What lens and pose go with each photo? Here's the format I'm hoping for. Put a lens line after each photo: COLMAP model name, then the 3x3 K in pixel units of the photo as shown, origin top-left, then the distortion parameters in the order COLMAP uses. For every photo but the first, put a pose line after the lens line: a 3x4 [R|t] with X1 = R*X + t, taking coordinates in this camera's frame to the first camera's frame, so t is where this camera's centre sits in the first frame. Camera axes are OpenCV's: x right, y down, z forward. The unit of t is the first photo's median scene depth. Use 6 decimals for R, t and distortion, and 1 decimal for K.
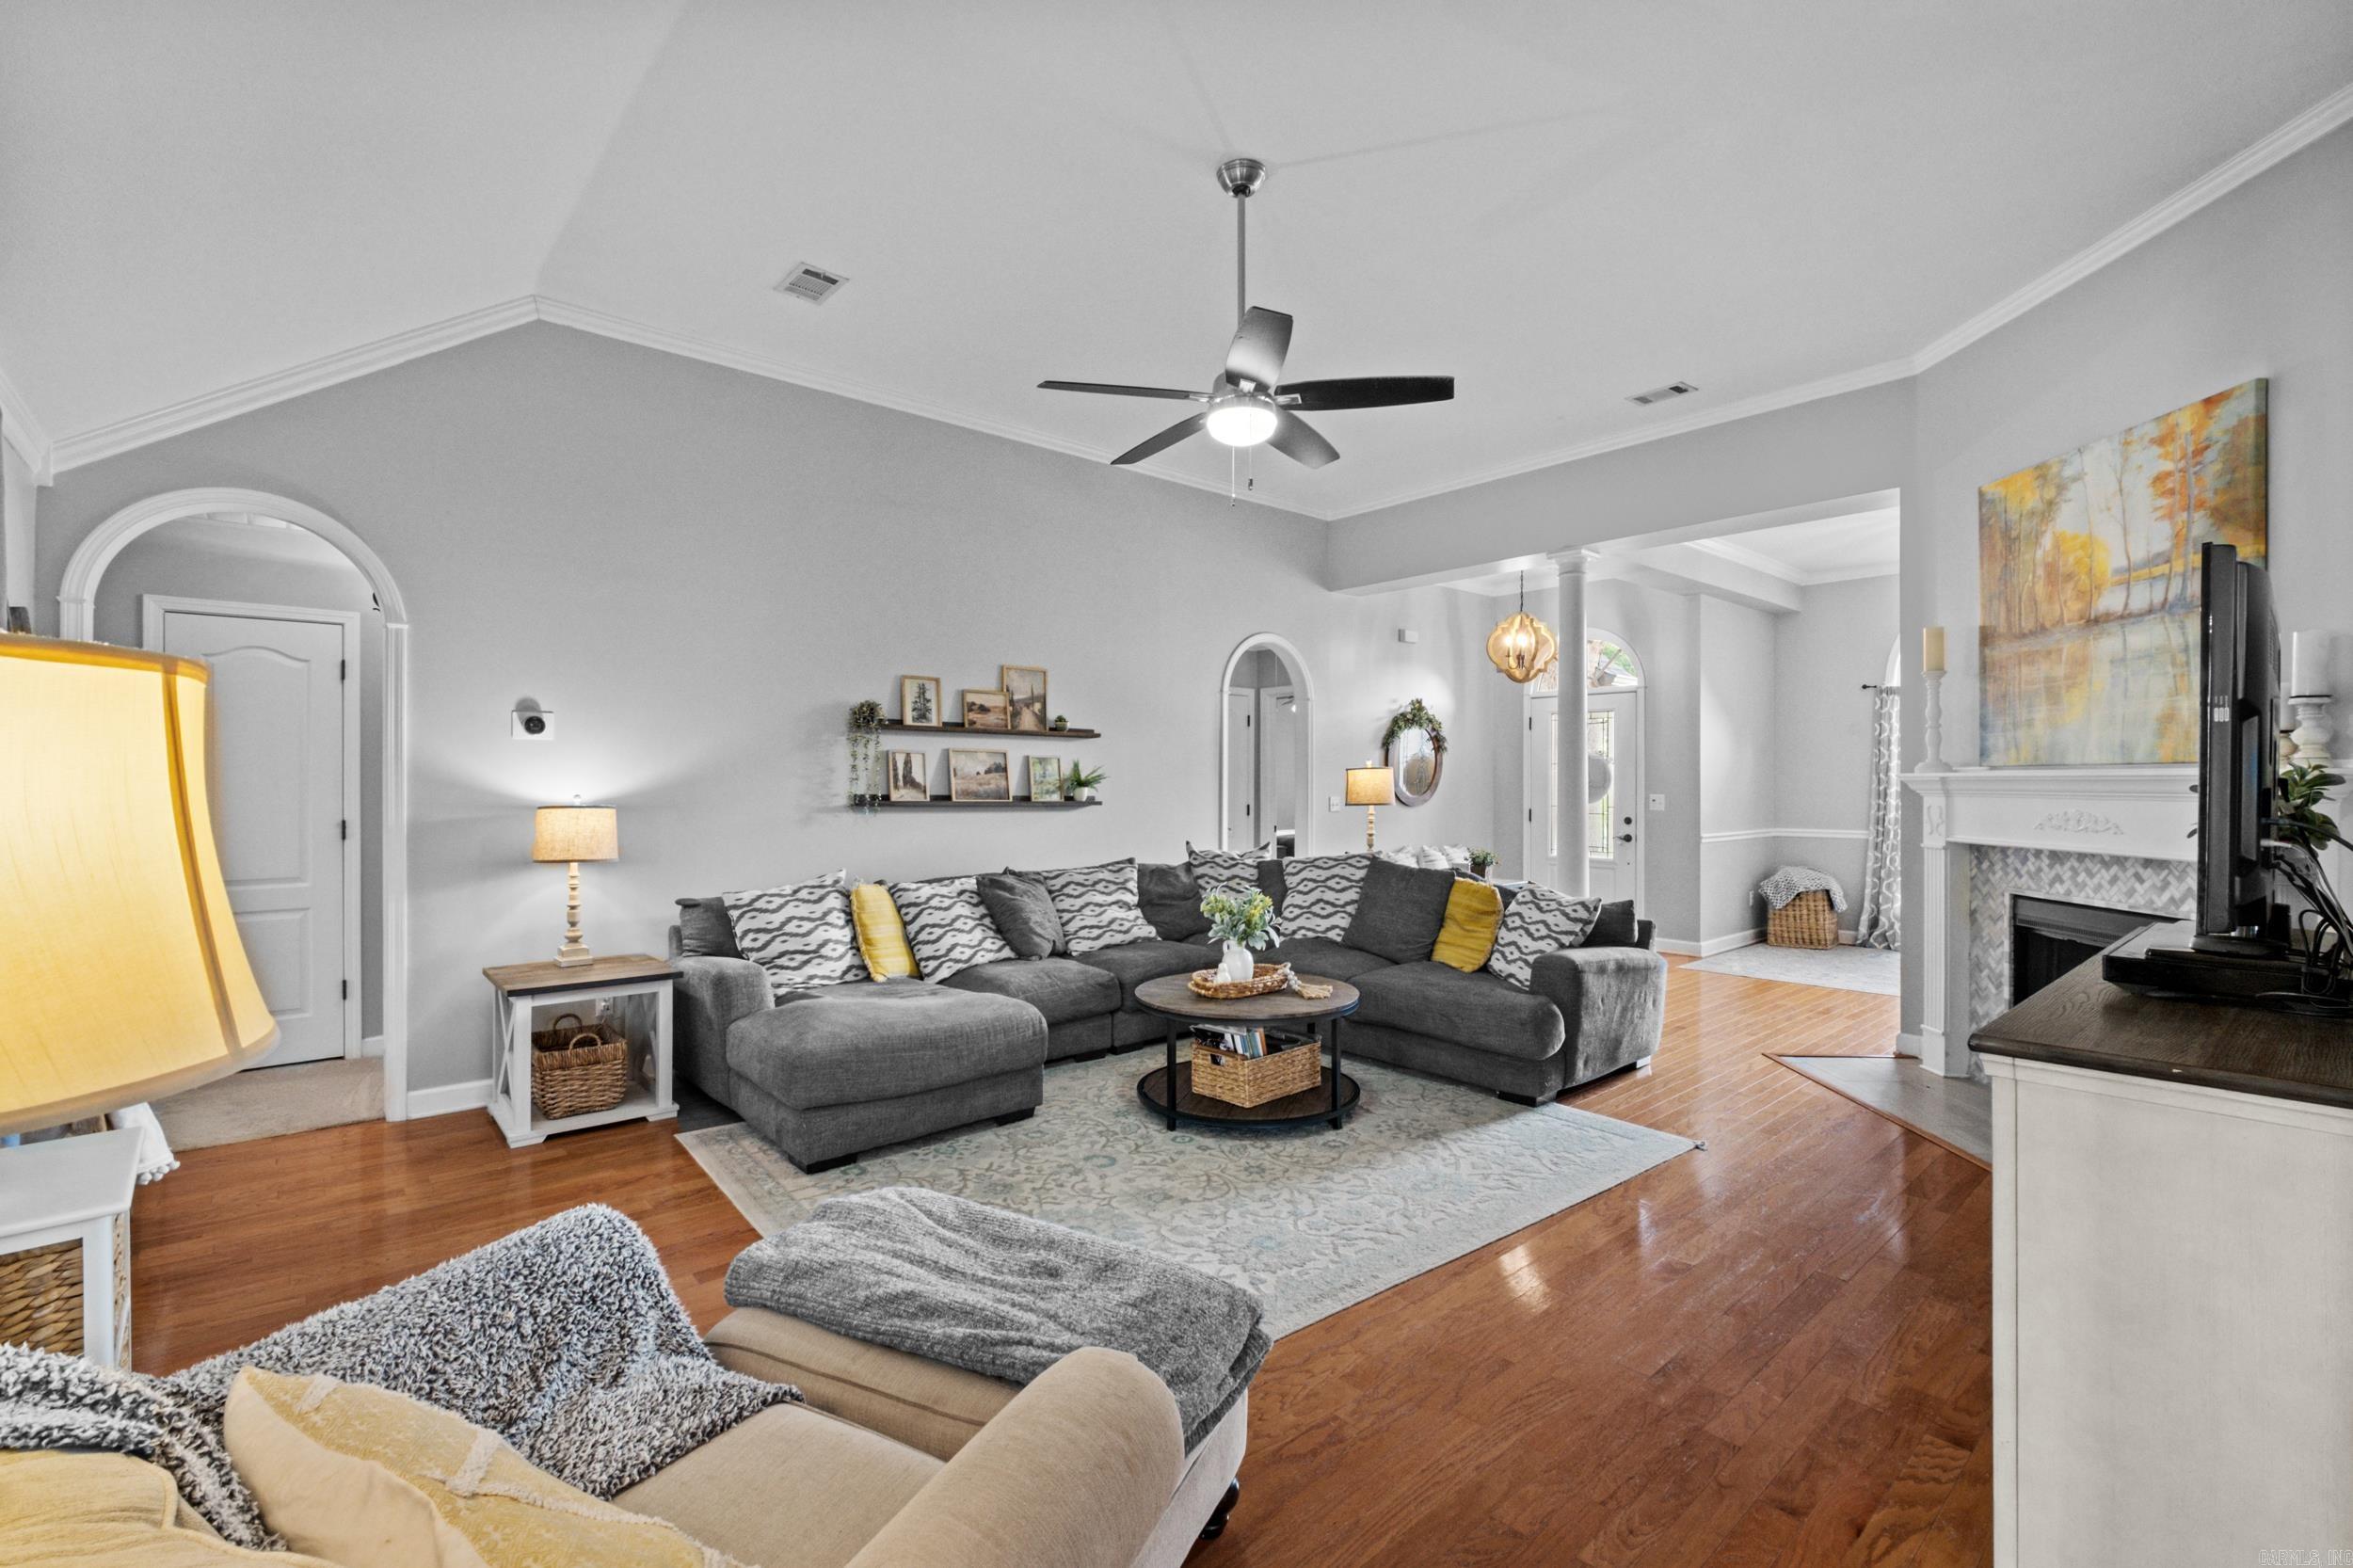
lens RADIAL K [[1026.2, 0, 1166.3], [0, 1026.2, 778.6], [0, 0, 1]] dist [-0.012456, 0.001343]
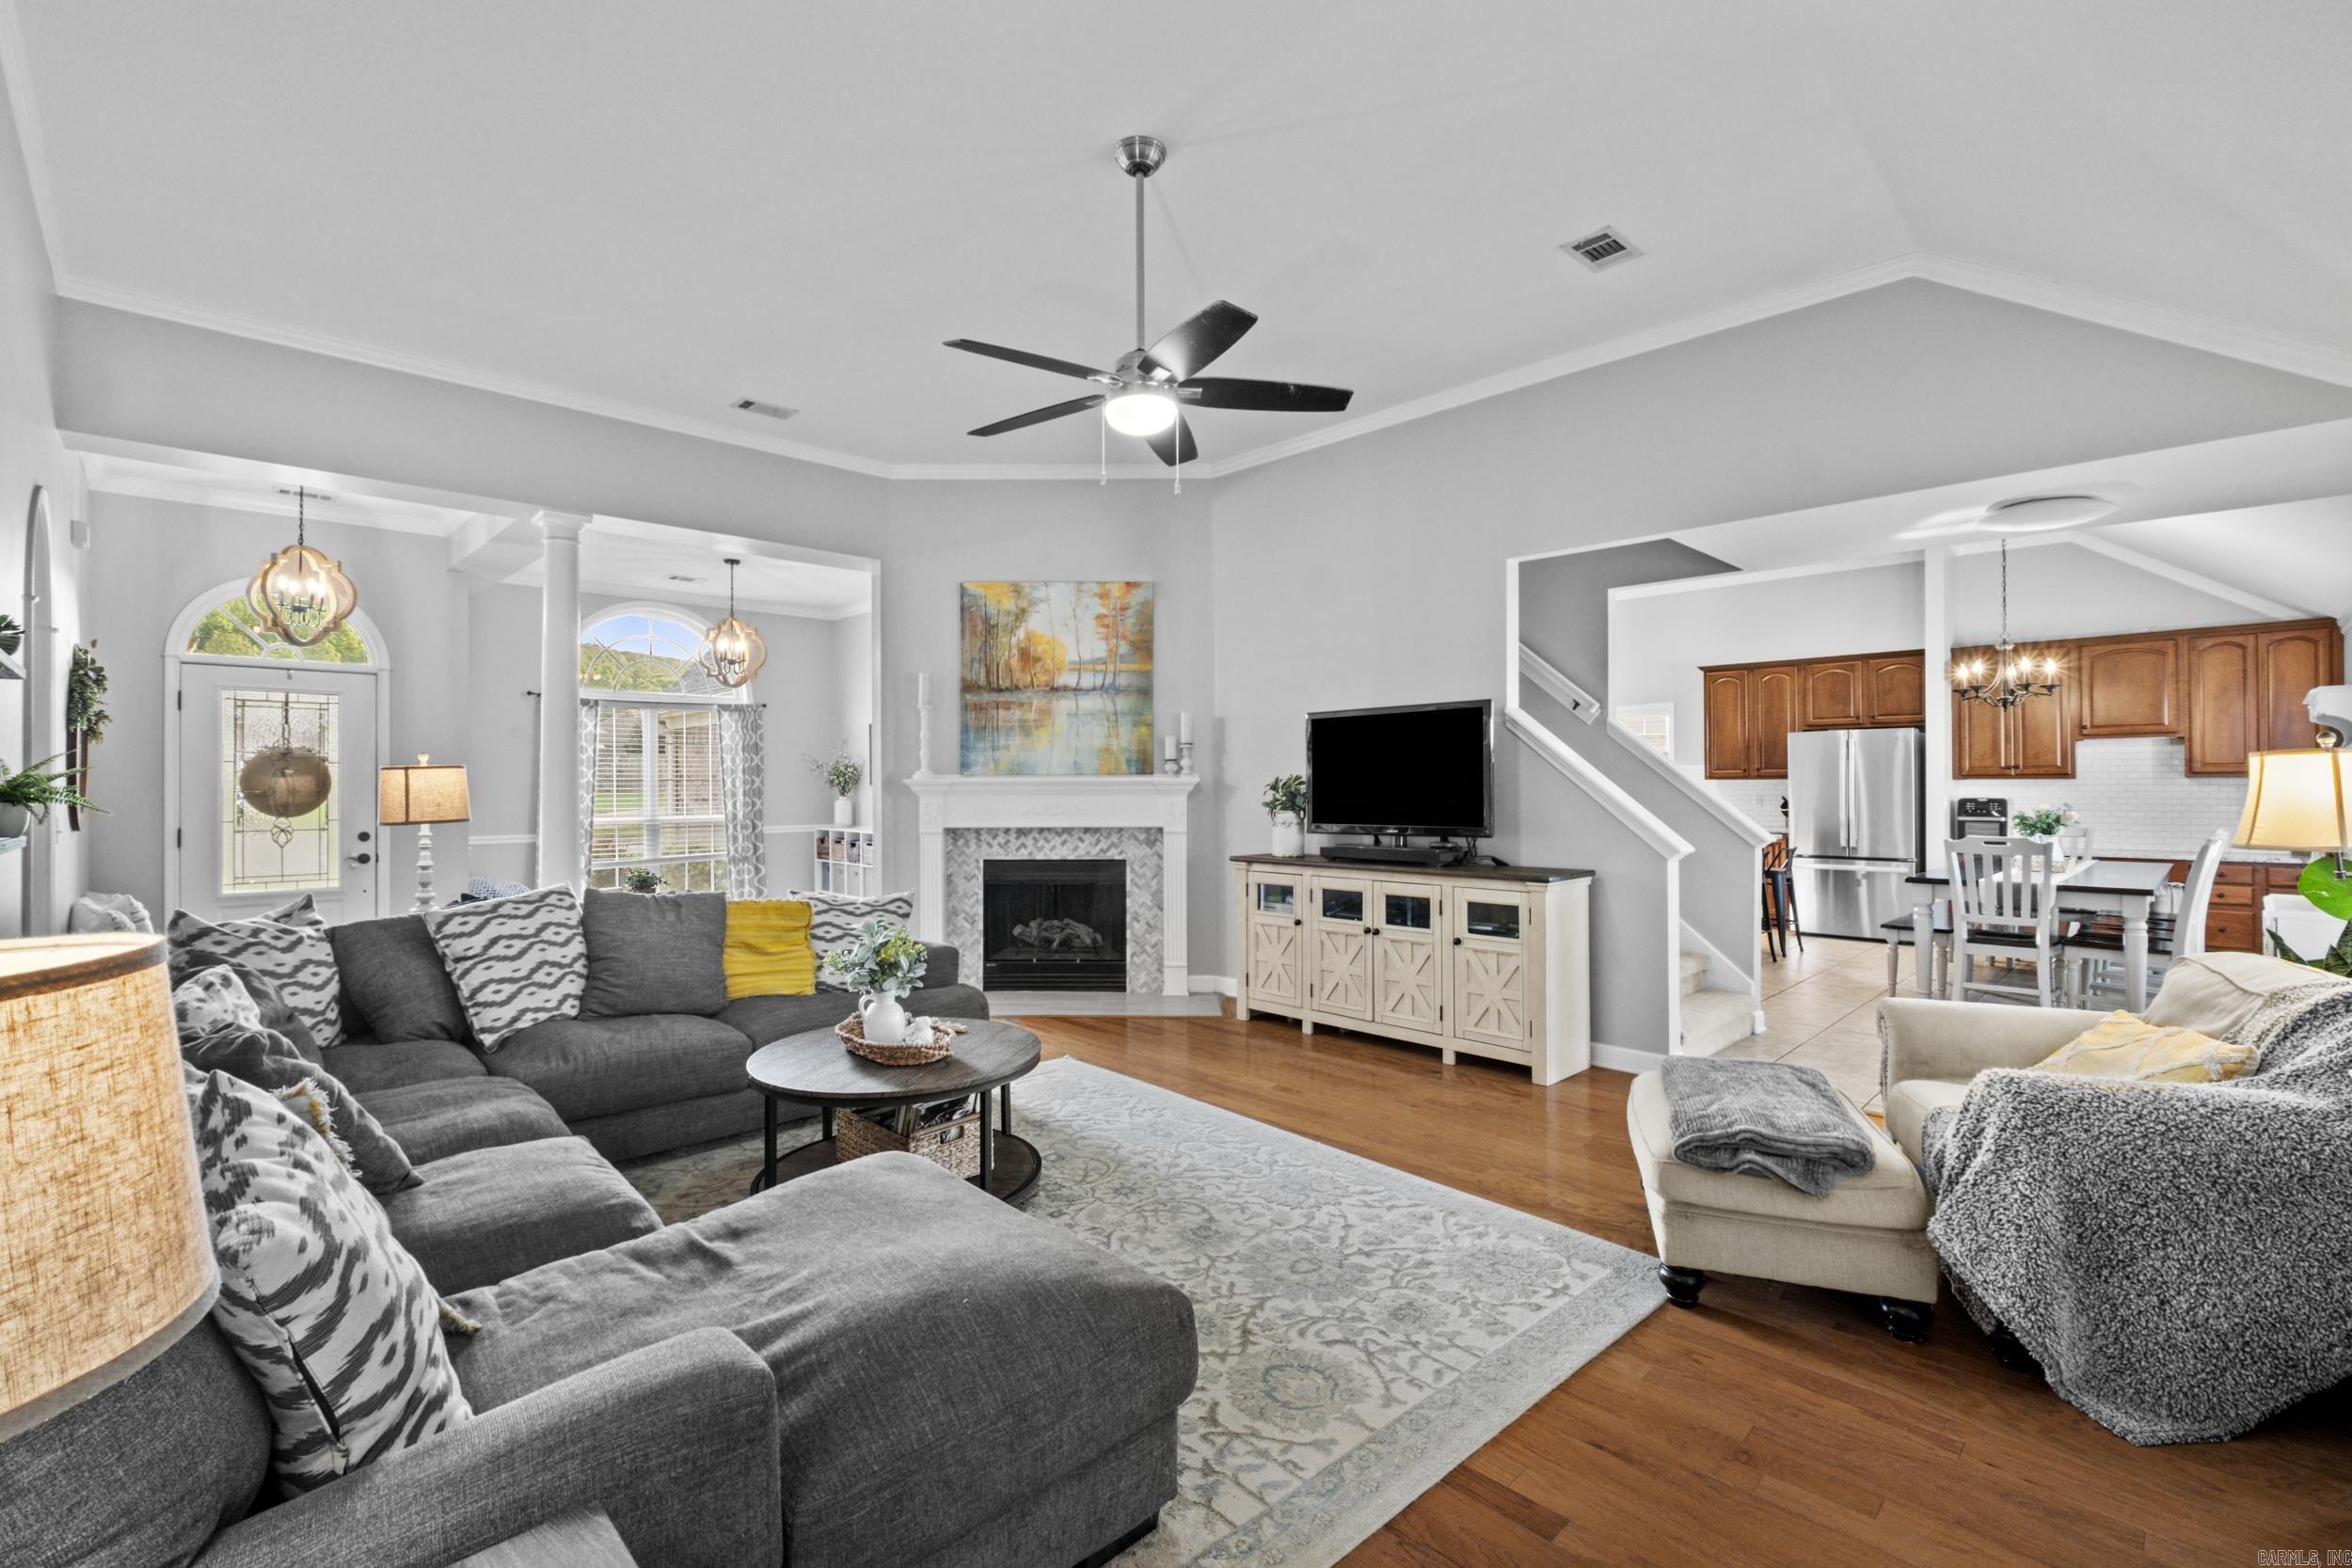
lens RADIAL K [[1025.7, 0, 1166.6], [0, 1025.7, 777.1], [0, 0, 1]] dist [-0.012456, 0.001343]
pose [[-0.056005, 0.006418, 0.998410, -0.713094], [0.000342, 0.999979, -0.006409, 0.001094], [-0.998430, -0.000017, -0.056006, 0.827491]]
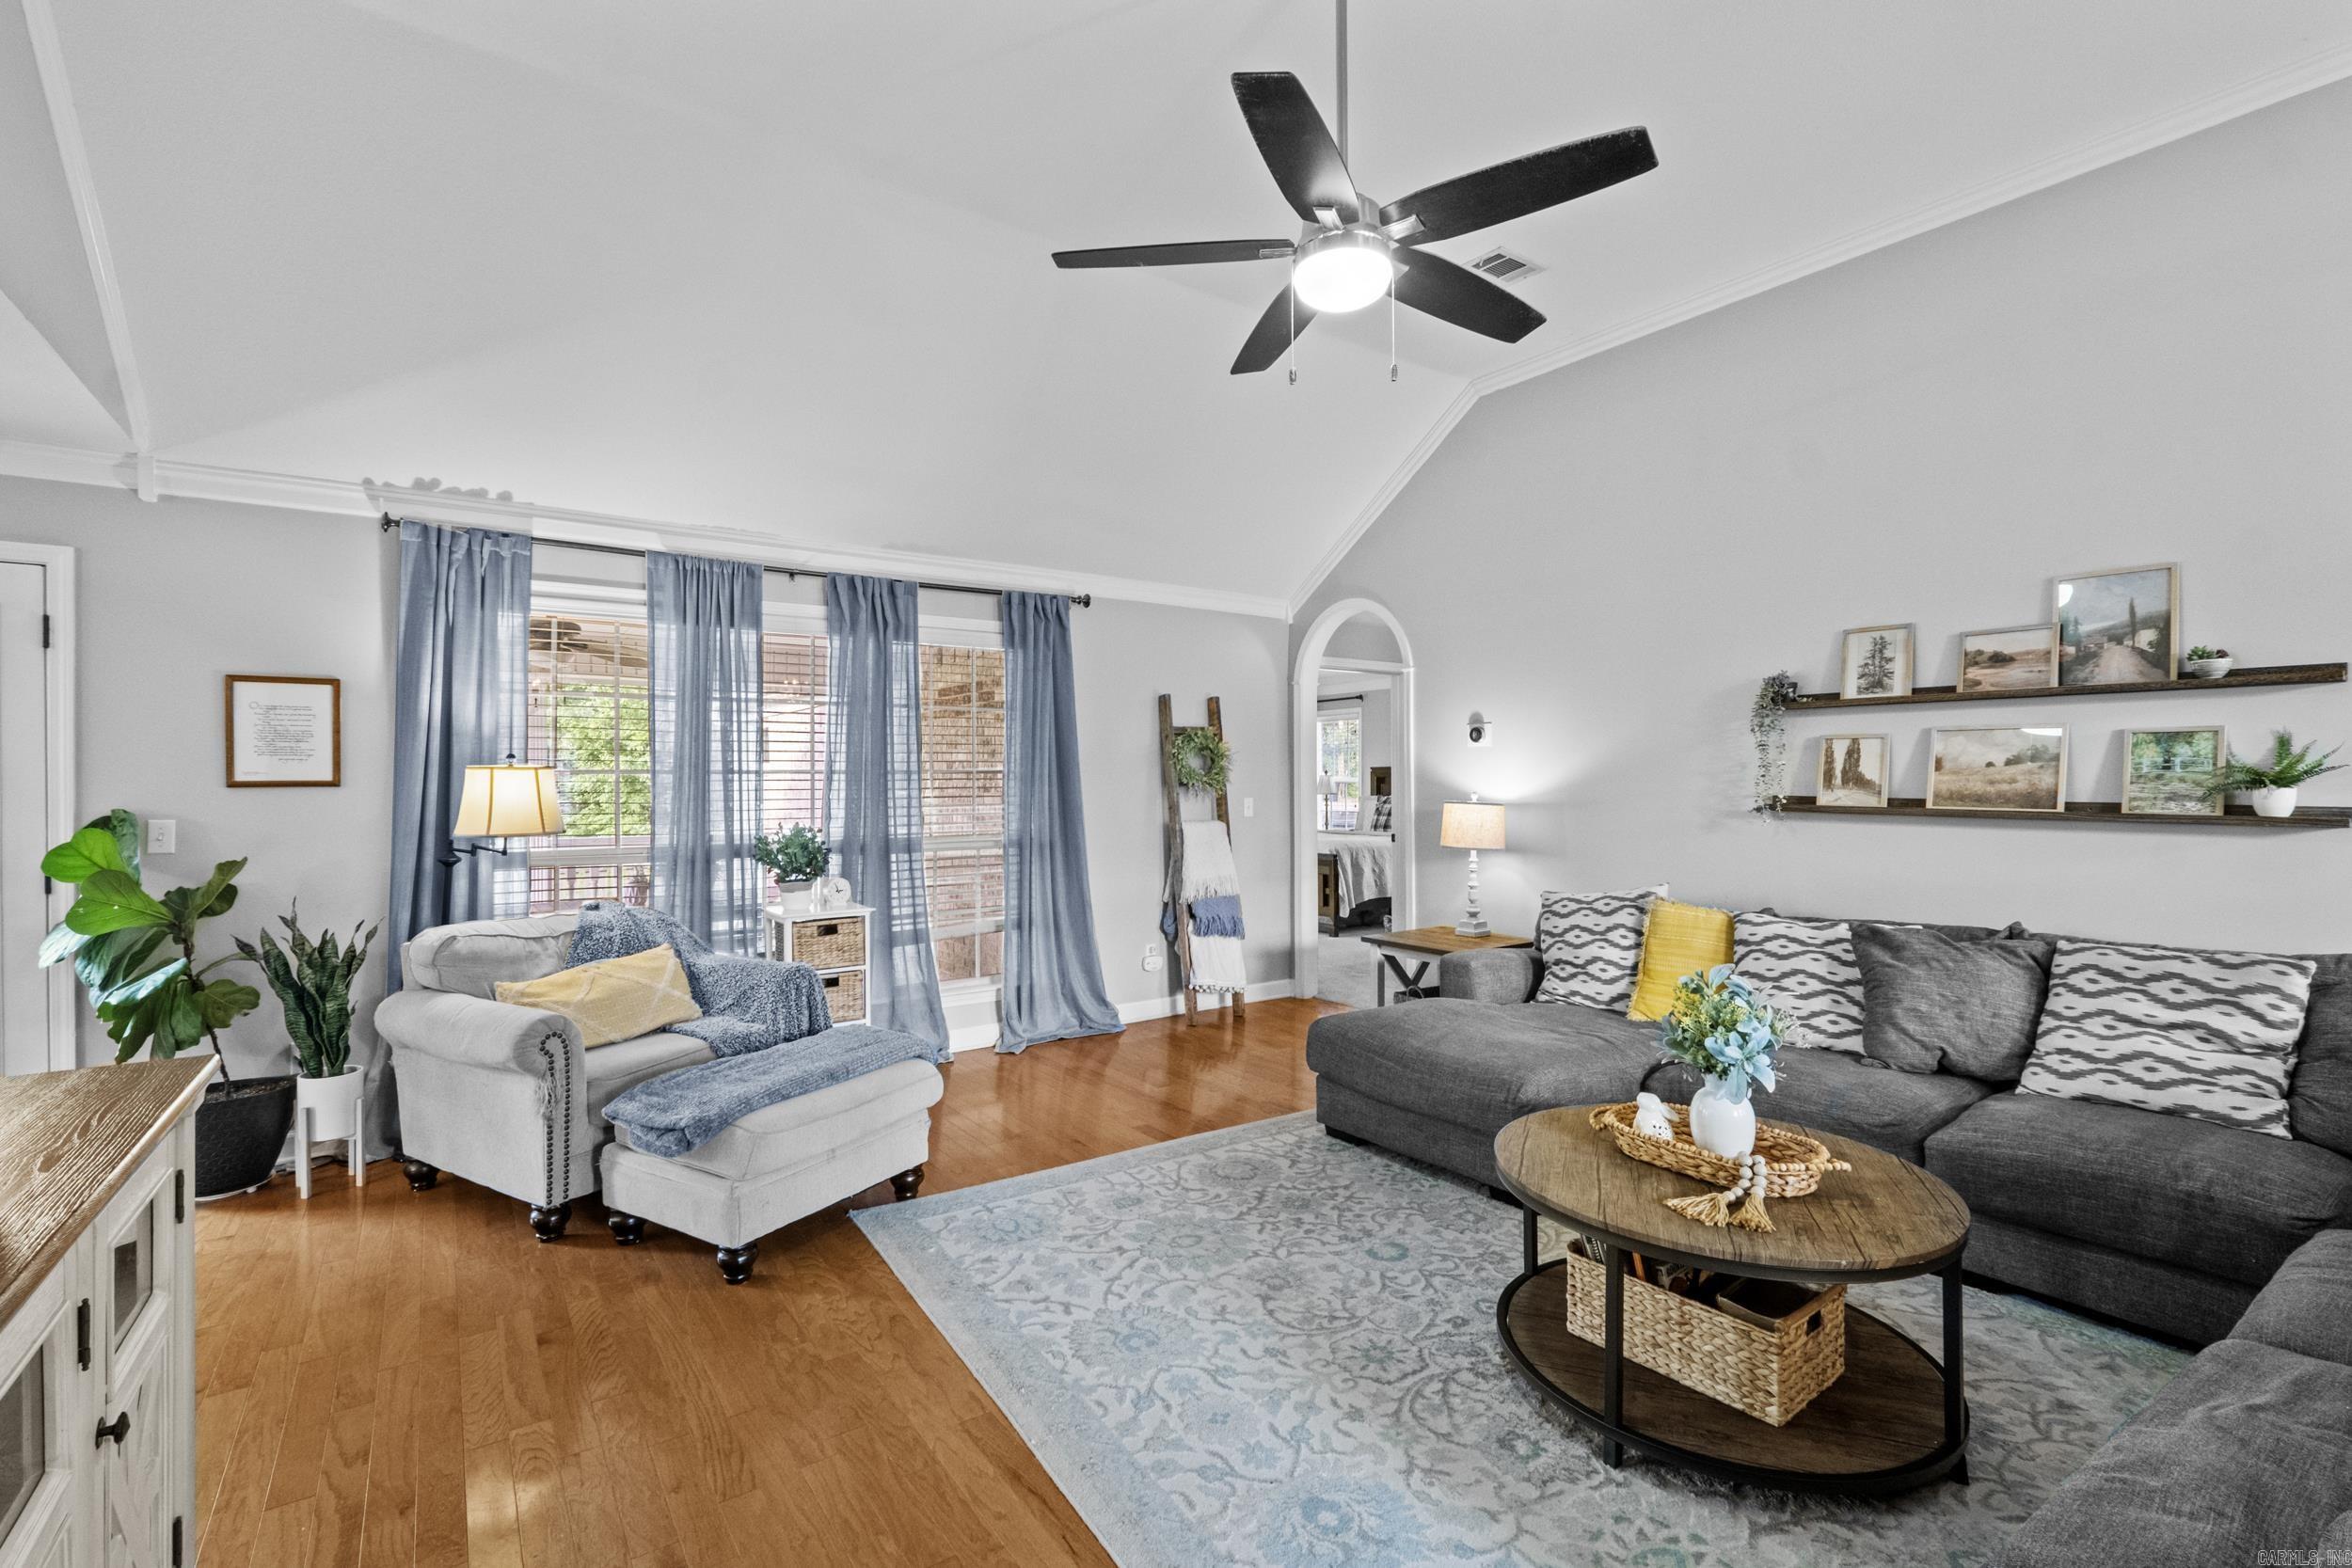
lens RADIAL K [[1025.7, 0, 1170.2], [0, 1025.7, 783.6], [0, 0, 1]] dist [-0.012456, 0.001343]
pose [[-0.096467, 0.001976, -0.995334, 0.630017], [0.009411, 0.999955, 0.001073, 0.001208], [0.995292, -0.009263, -0.096481, 0.760174]]
